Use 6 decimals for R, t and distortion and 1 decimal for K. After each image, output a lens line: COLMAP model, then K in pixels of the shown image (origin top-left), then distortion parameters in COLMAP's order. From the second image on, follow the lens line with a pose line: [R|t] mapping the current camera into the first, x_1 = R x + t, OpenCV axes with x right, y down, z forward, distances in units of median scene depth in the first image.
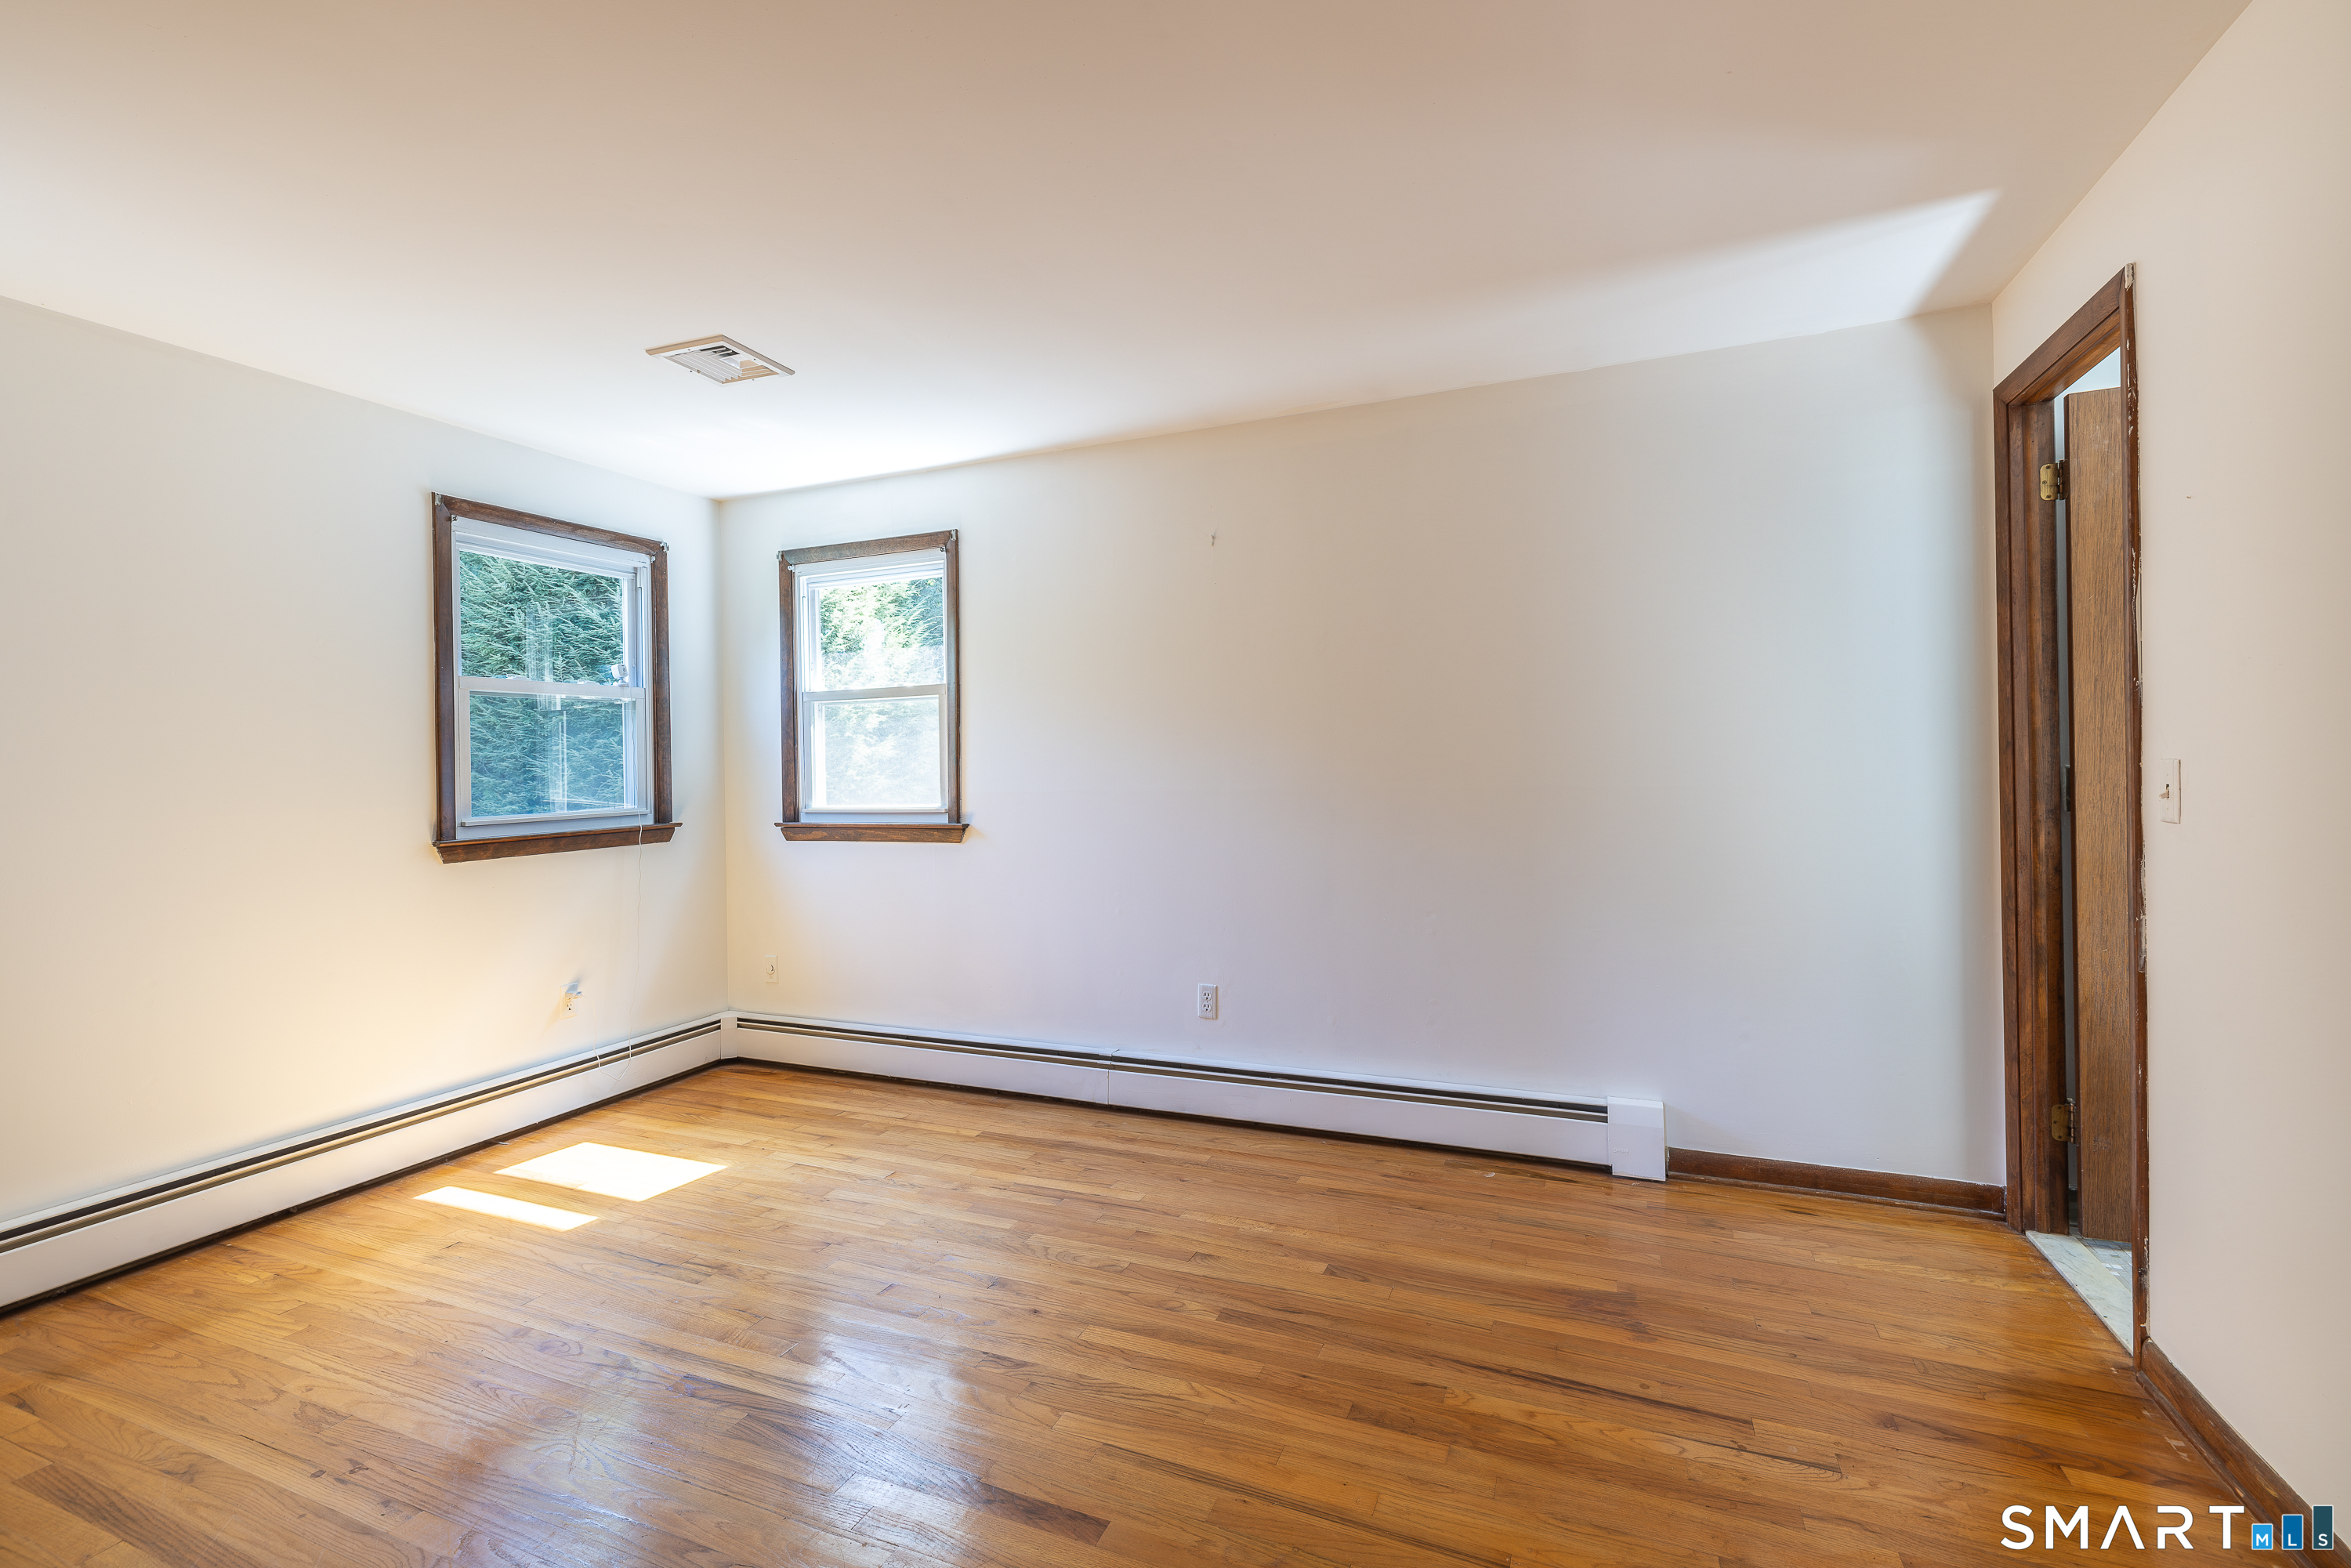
lens RADIAL K [[1037.4, 0, 1165.6], [0, 1037.4, 785.7], [0, 0, 1]] dist [-0.002428, 0.000011]
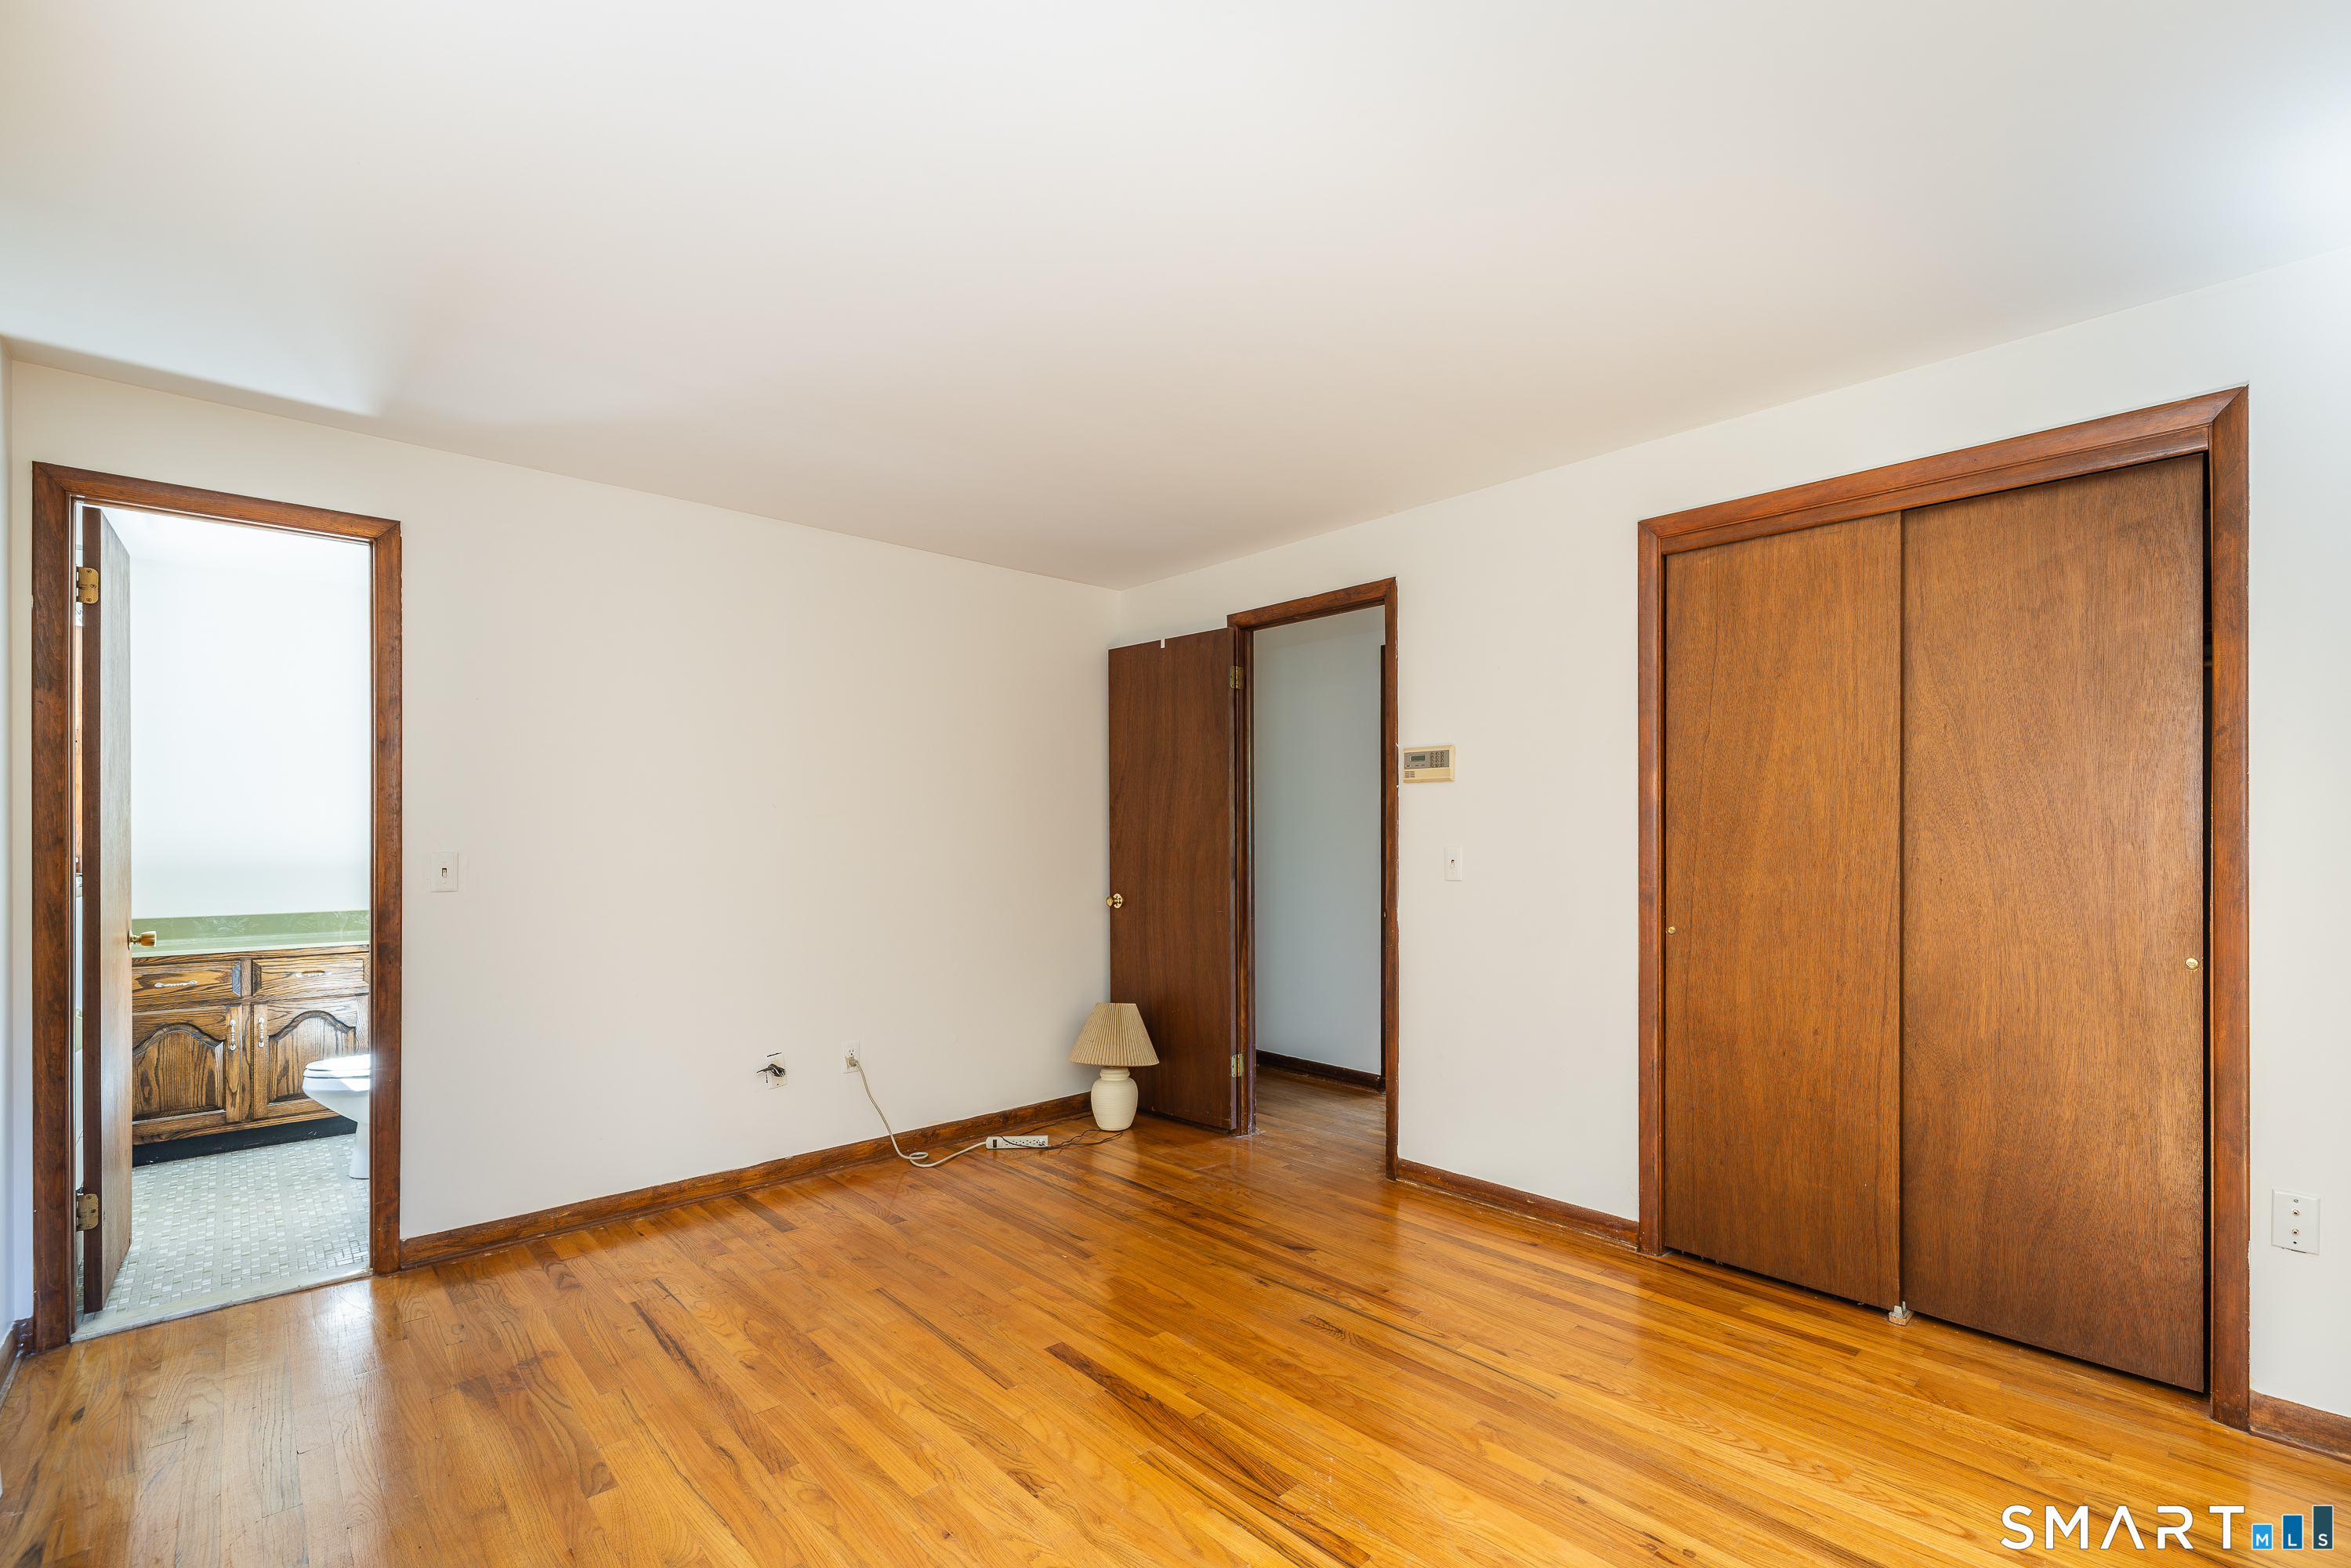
lens RADIAL K [[1006.9, 0, 1163.8], [0, 1006.9, 827.8], [0, 0, 1]] dist [0.000780, 0.000313]
pose [[-0.908208, 0.027377, 0.417622, -0.702464], [0.032966, 0.999437, 0.006175, -0.048491], [-0.417218, 0.019376, -0.908600, 1.847269]]
